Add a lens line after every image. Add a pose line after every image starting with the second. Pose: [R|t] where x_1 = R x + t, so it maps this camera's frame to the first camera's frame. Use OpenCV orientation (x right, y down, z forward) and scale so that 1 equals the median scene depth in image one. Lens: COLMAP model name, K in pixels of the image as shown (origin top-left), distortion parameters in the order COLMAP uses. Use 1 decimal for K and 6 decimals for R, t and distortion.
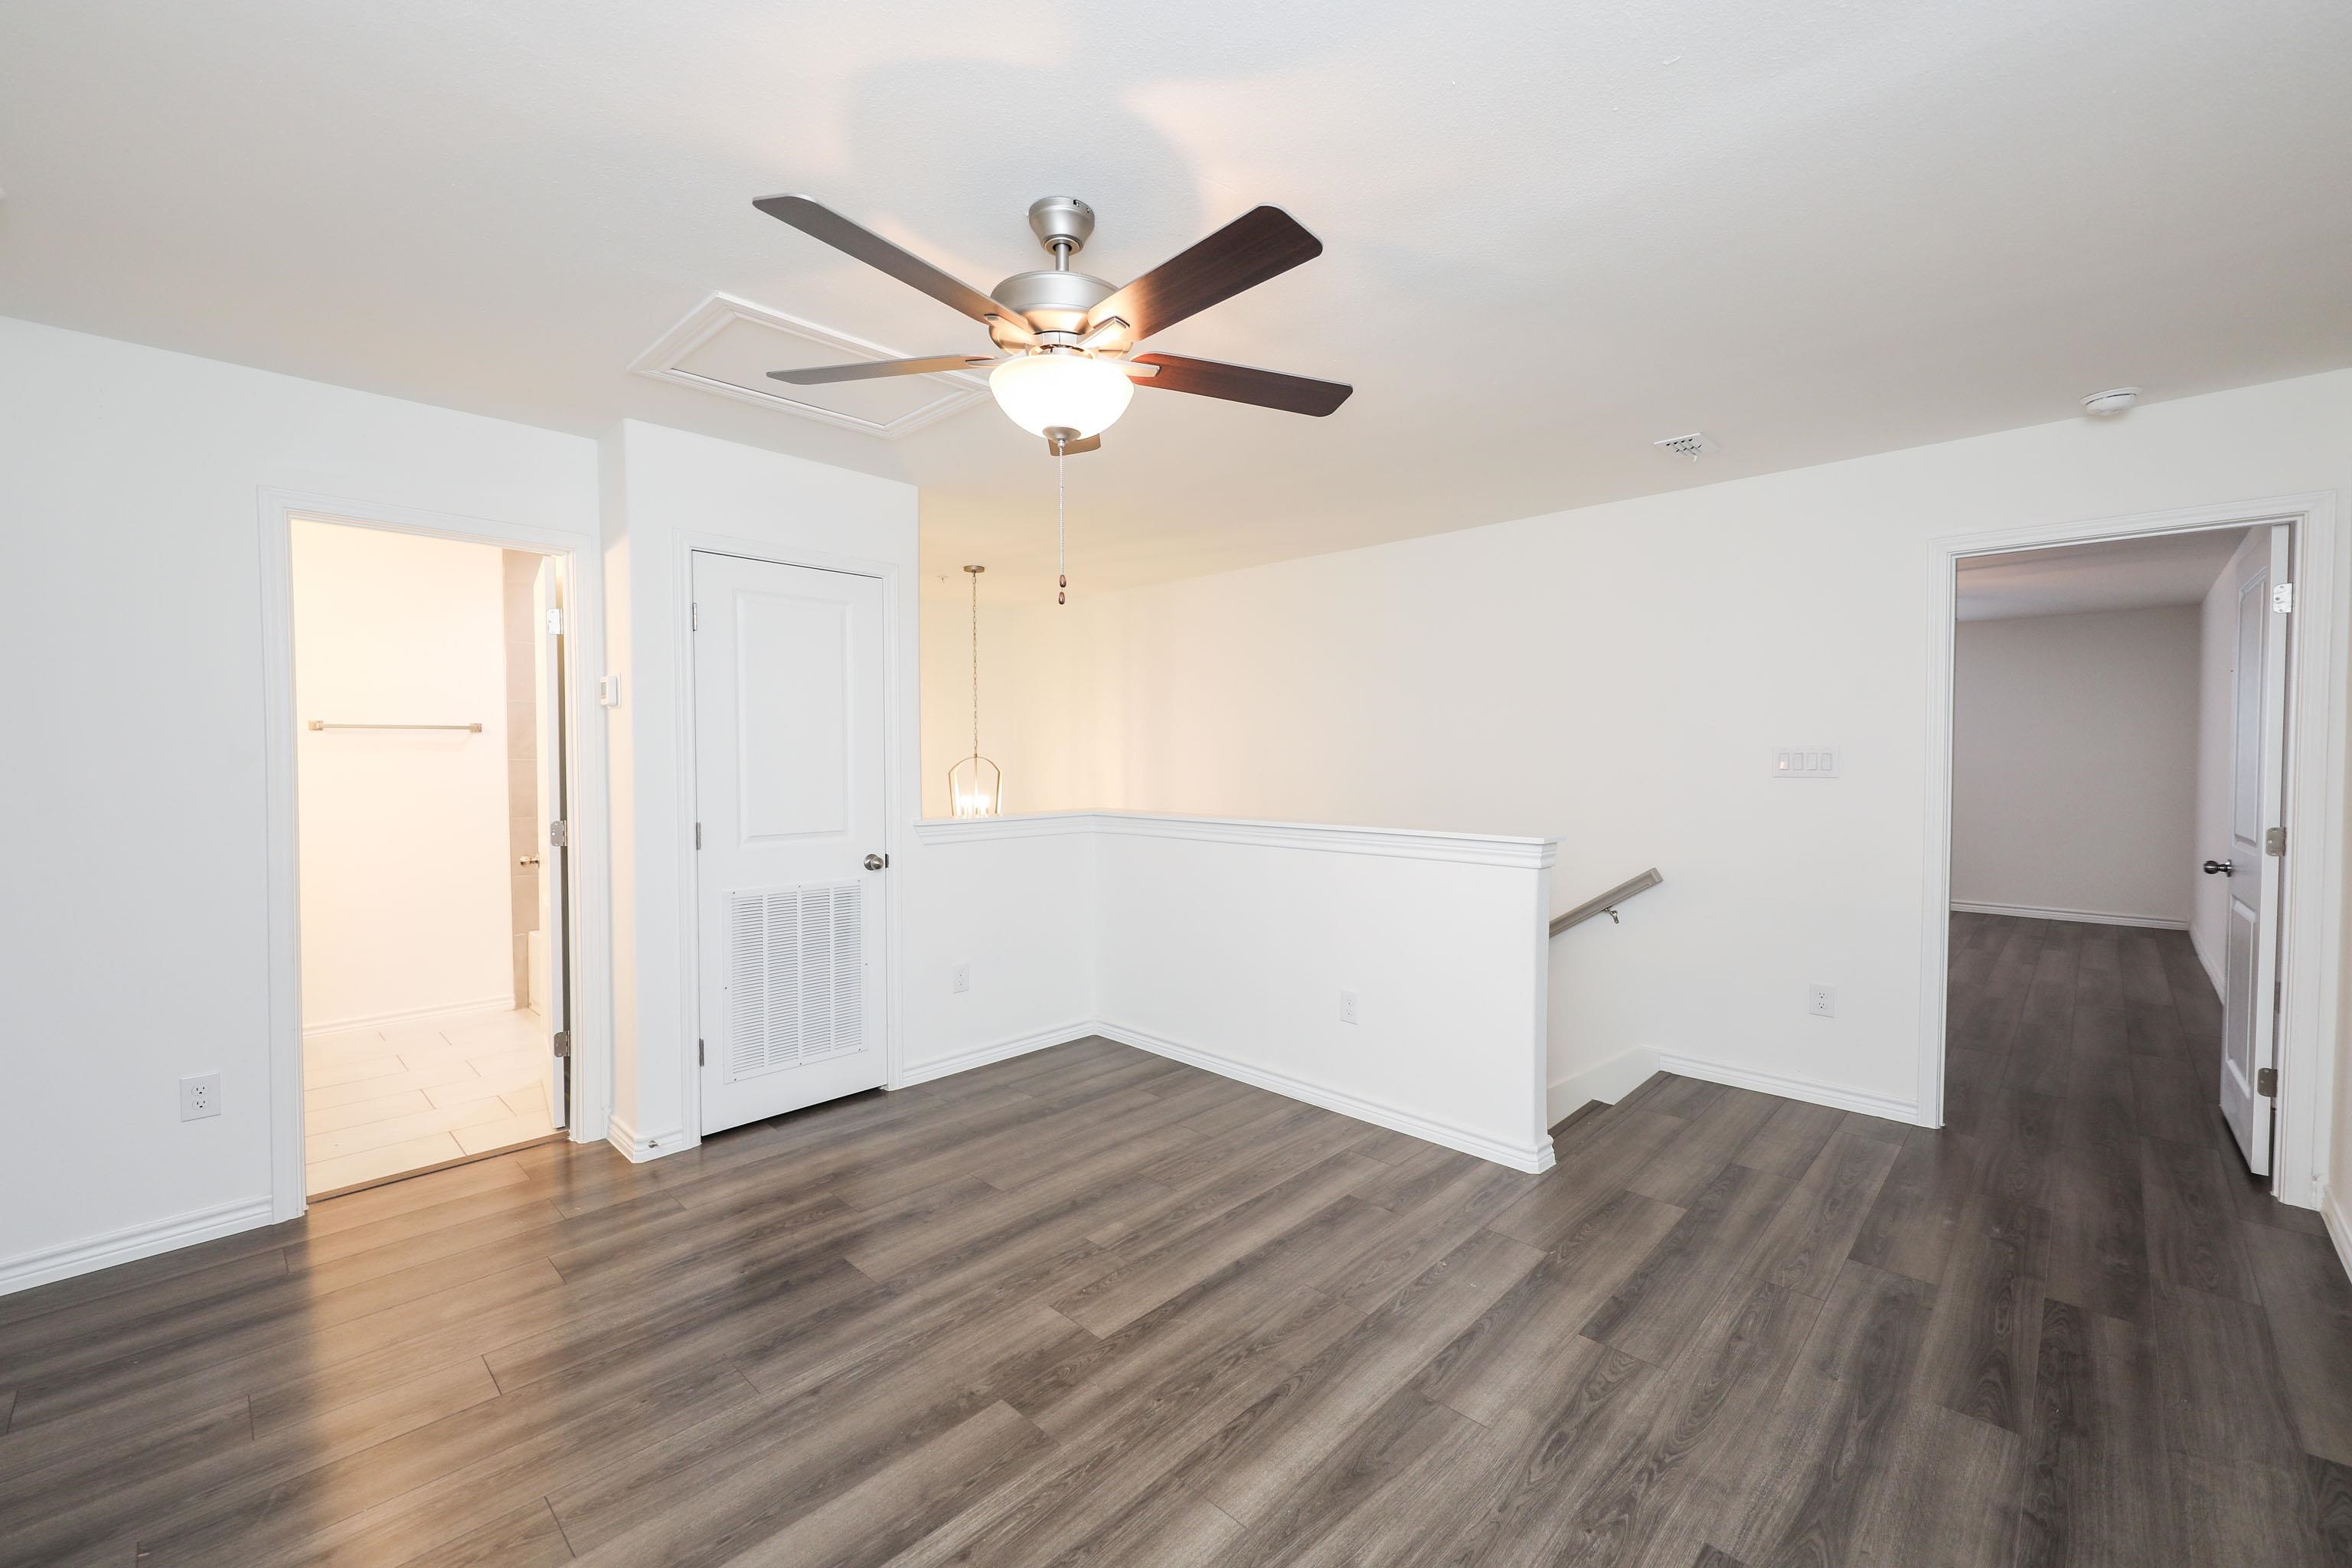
lens RADIAL K [[959.9, 0, 1176.0], [0, 959.9, 784.0], [0, 0, 1]] dist [0.002577, -0.000406]
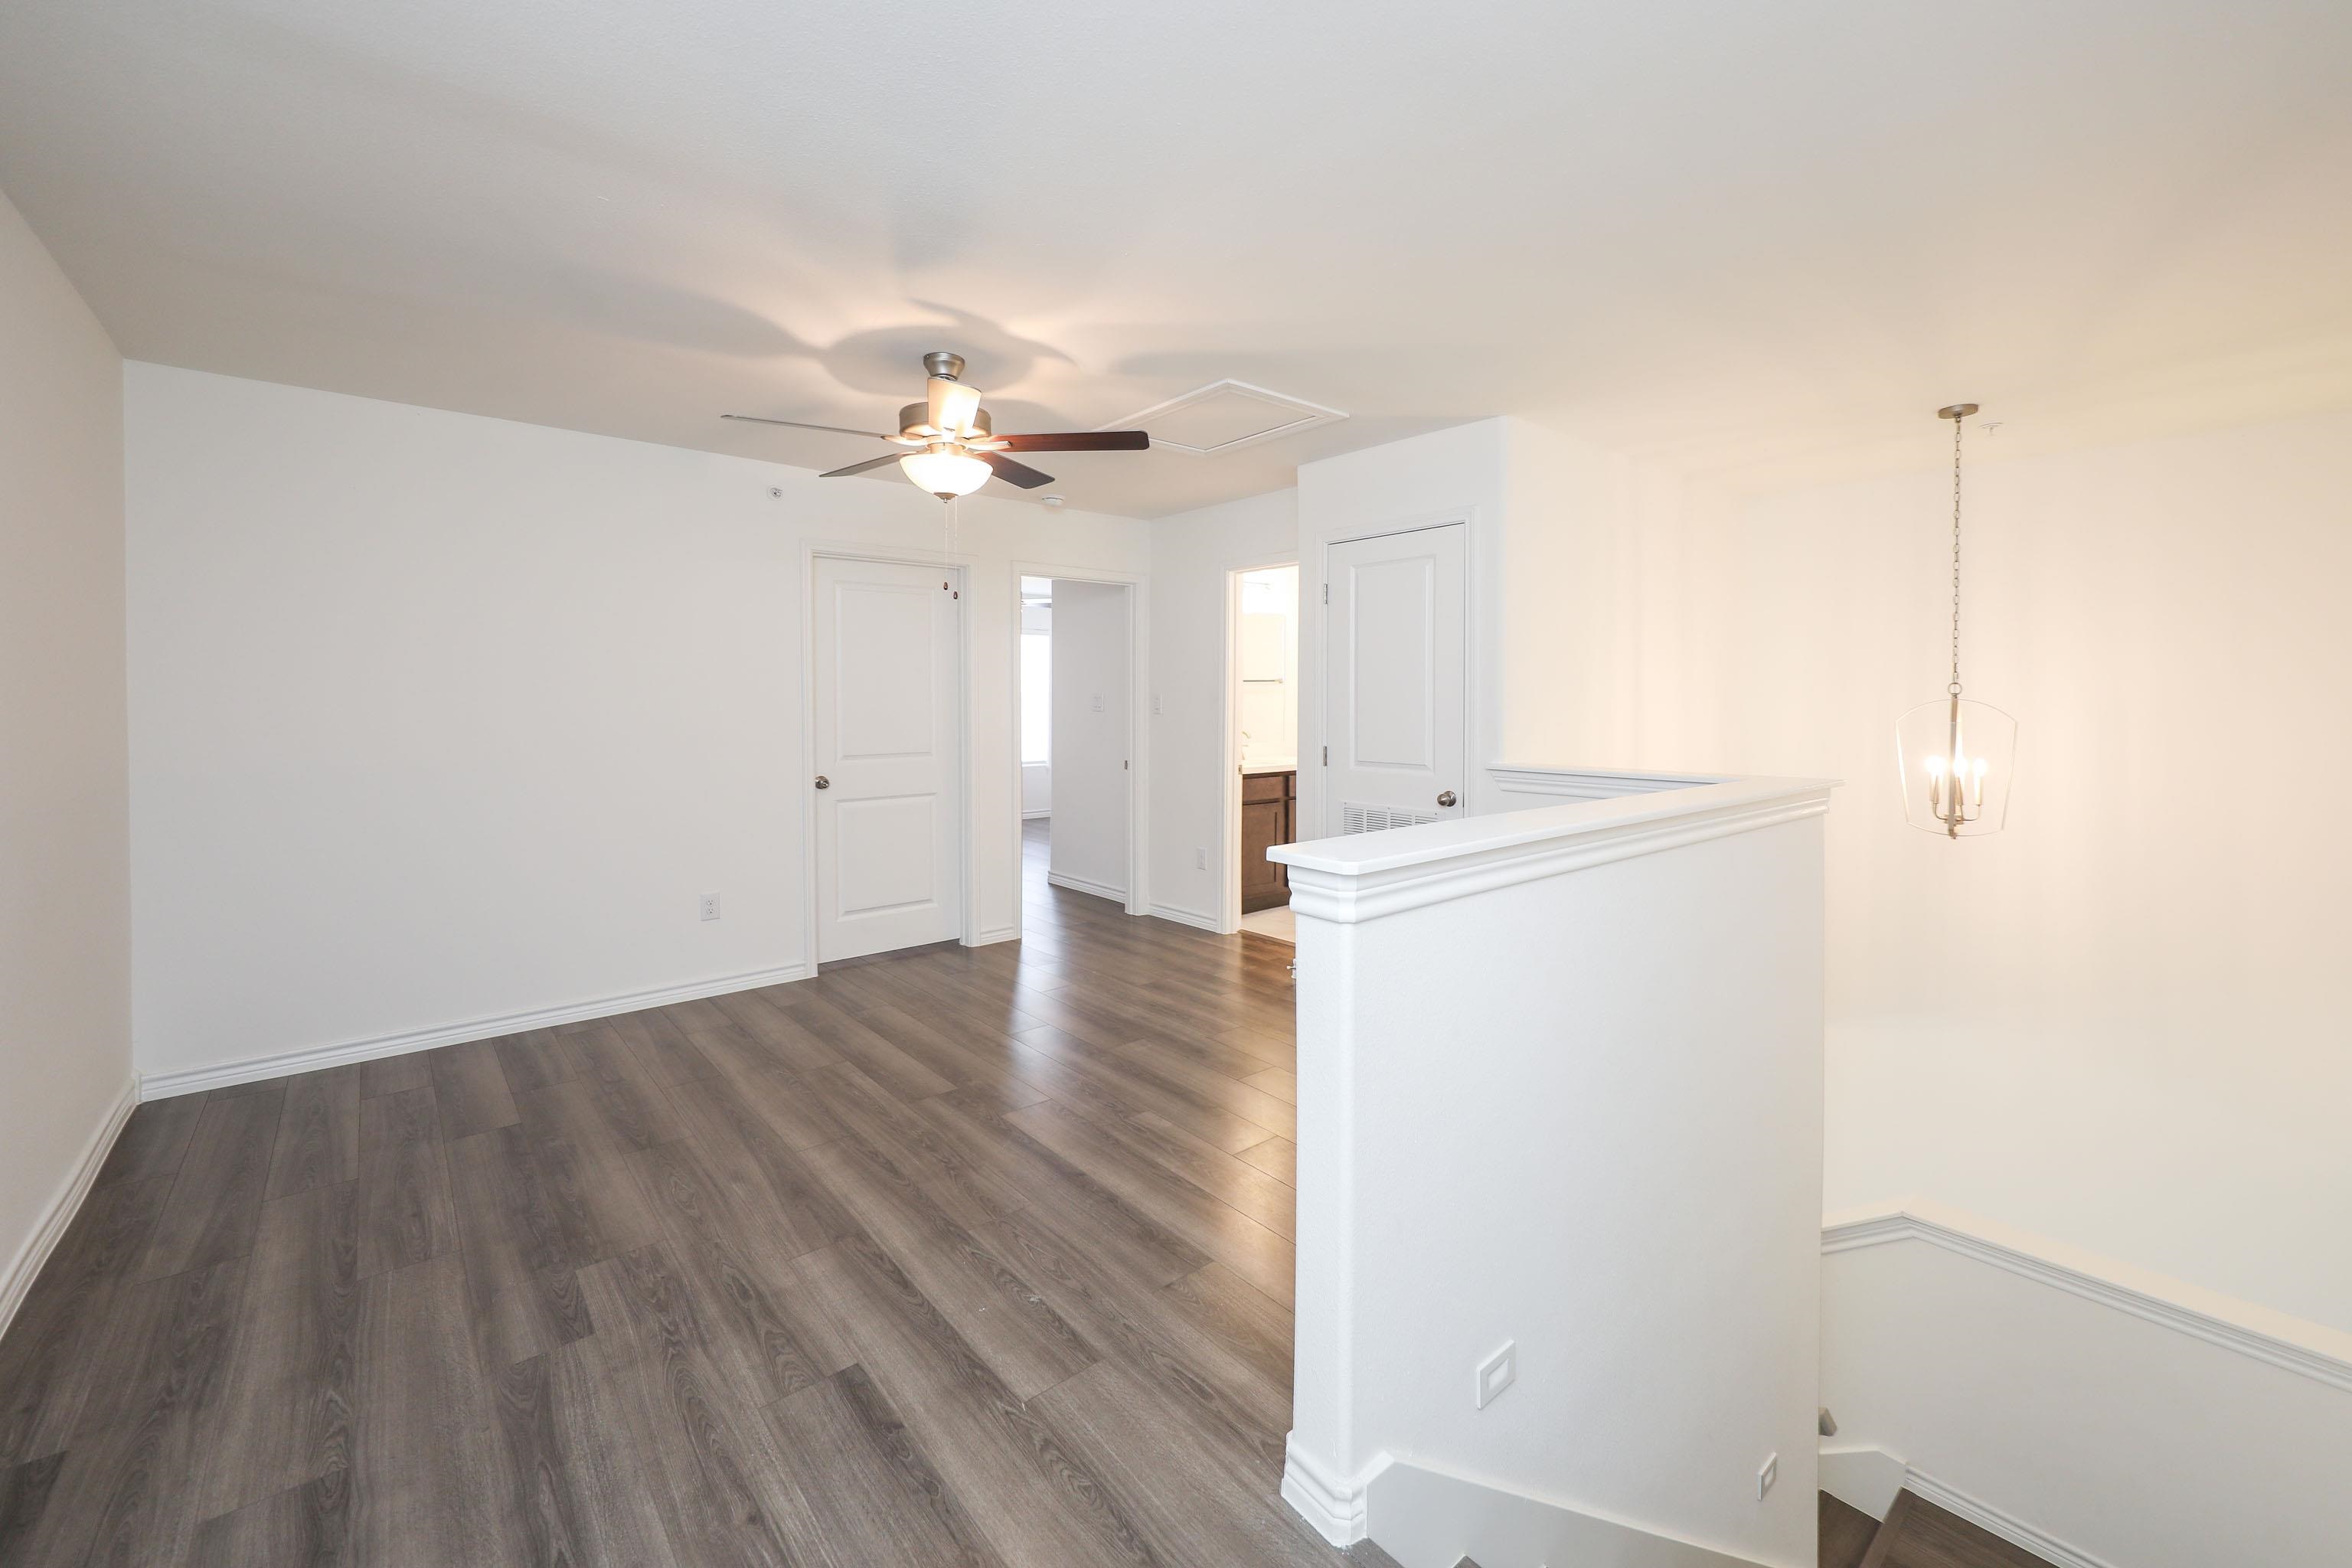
lens RADIAL K [[949.8, 0, 1174.4], [0, 949.8, 737.0], [0, 0, 1]] dist [0.003716, -0.000209]
pose [[-0.102588, 0.045133, -0.993699, 1.298768], [-0.035536, 0.998166, 0.049004, -0.044444], [0.994089, 0.040340, -0.100796, 1.439473]]
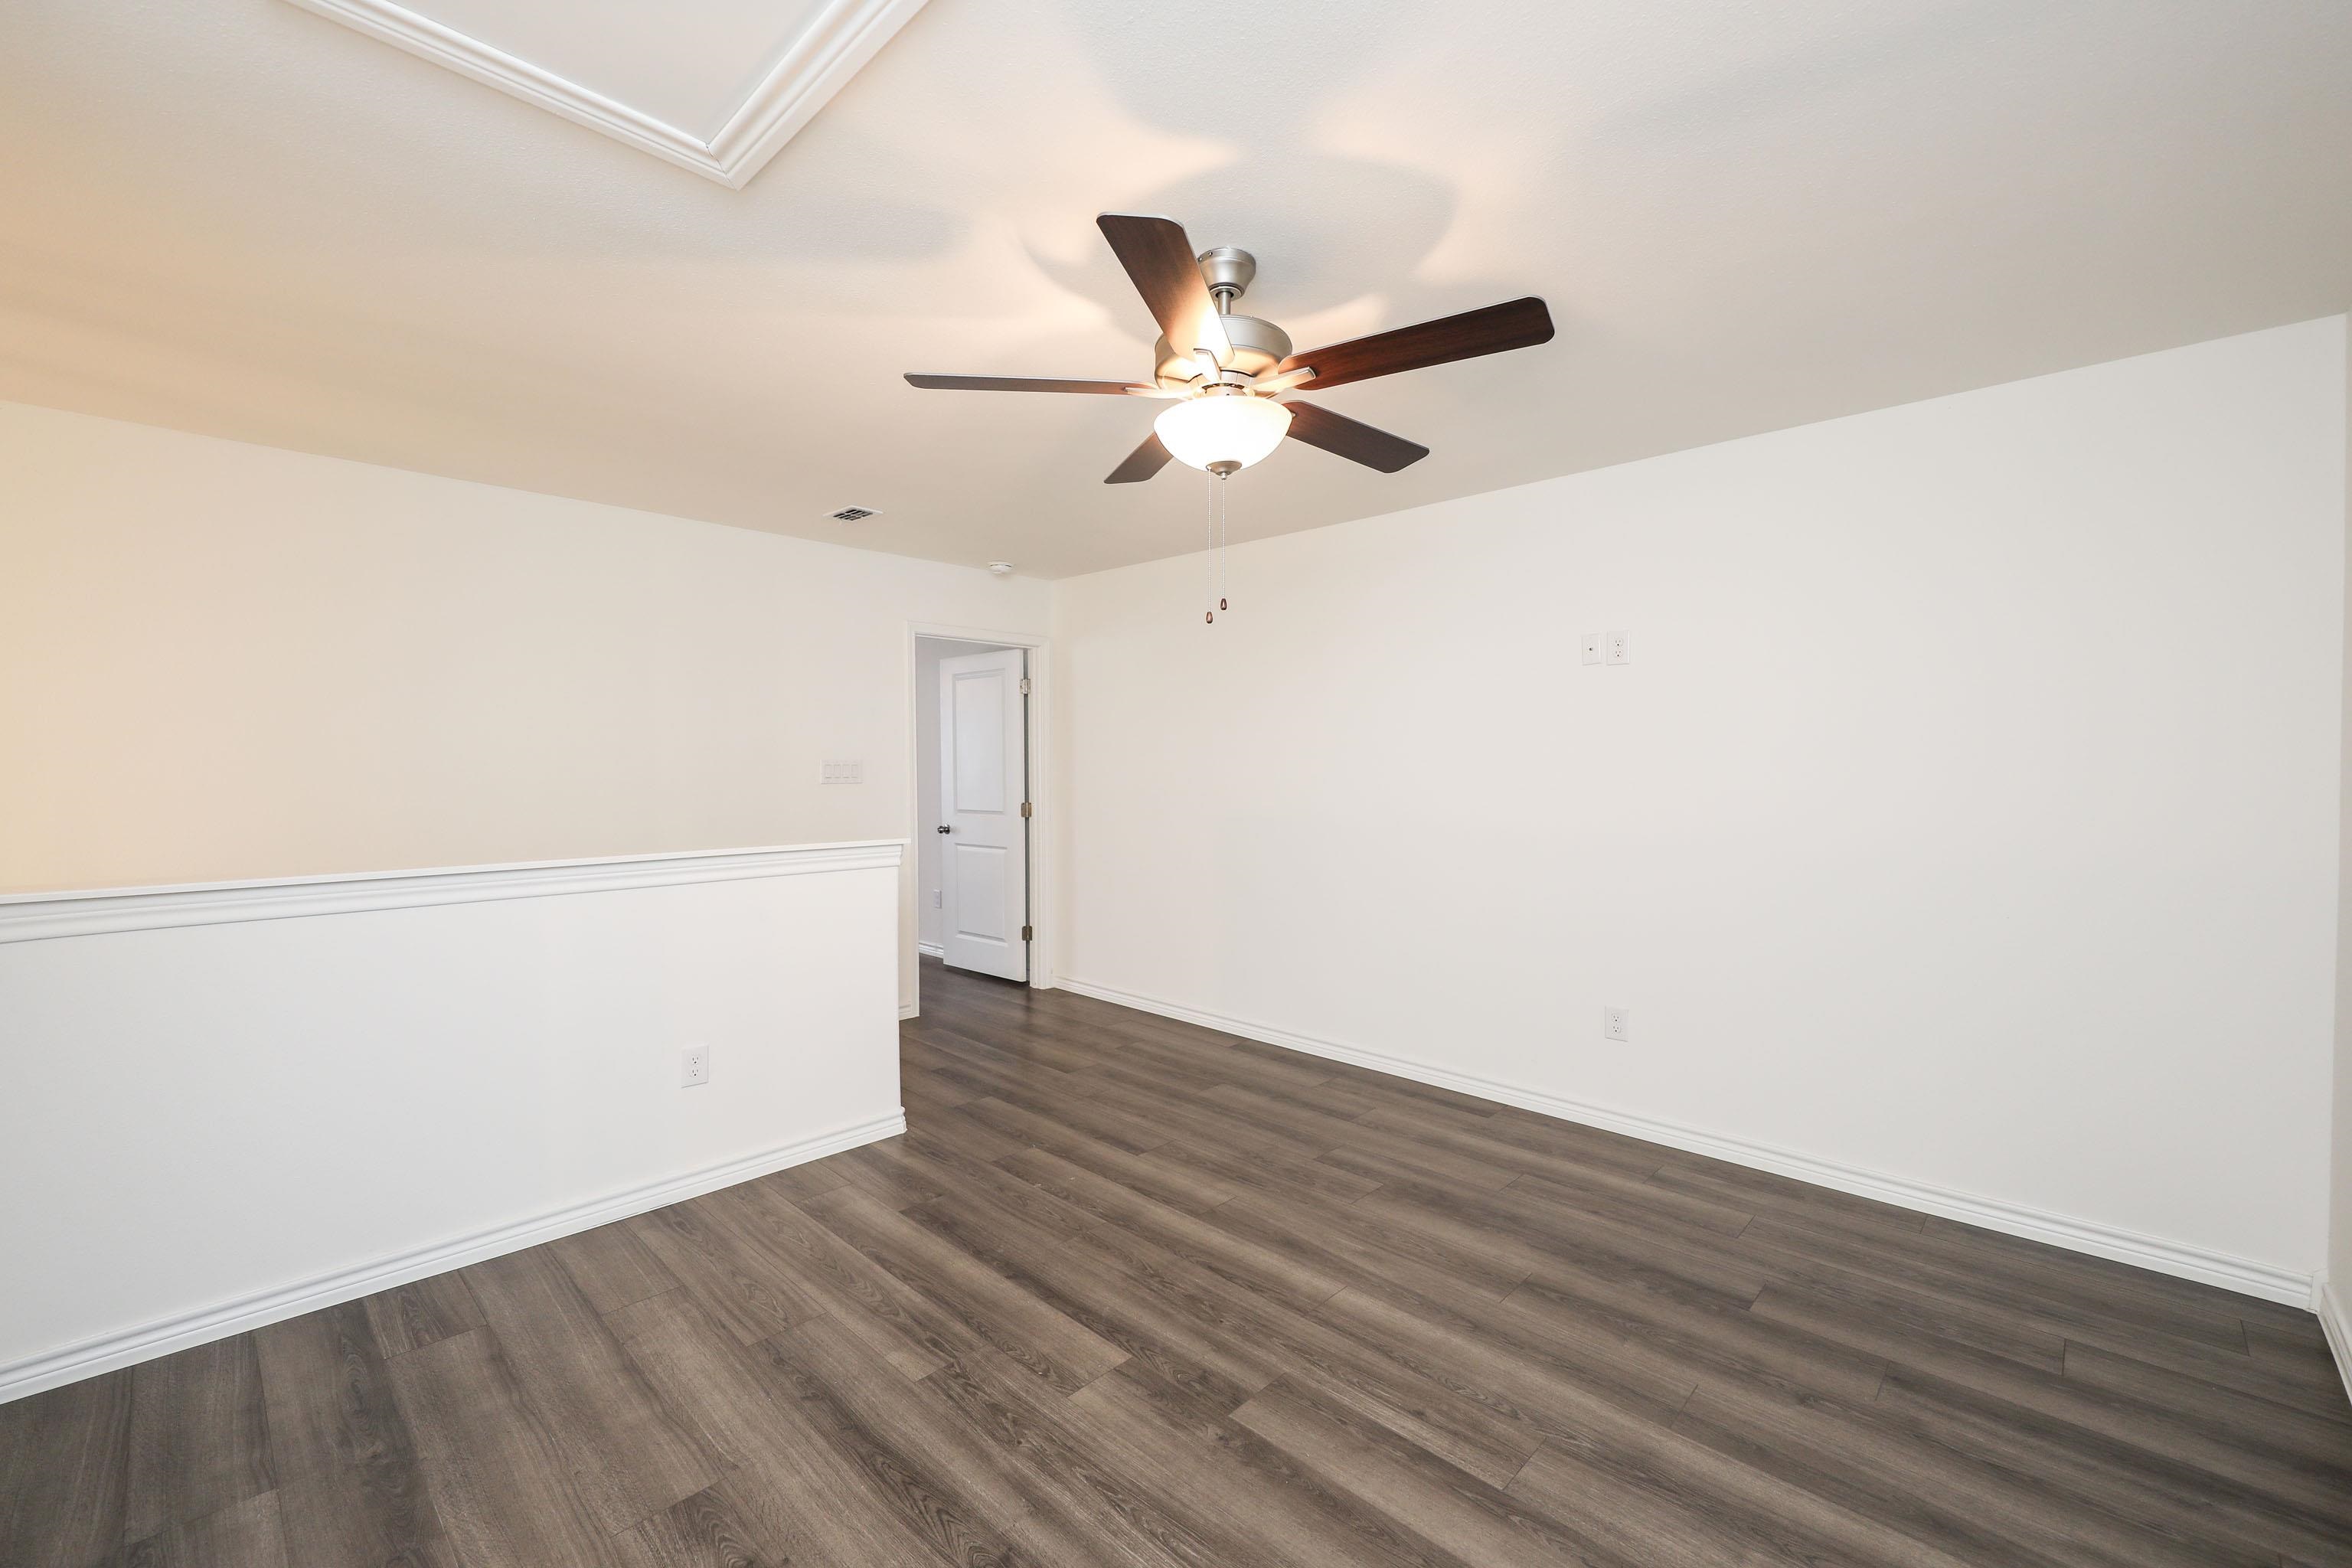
lens RADIAL K [[959.9, 0, 1176.0], [0, 959.9, 784.0], [0, 0, 1]] dist [0.002577, -0.000406]
pose [[-0.003451, -0.021030, 0.999773, -1.092749], [0.034318, 0.999187, 0.021136, -0.019945], [-0.999405, 0.034383, -0.002726, 0.990539]]
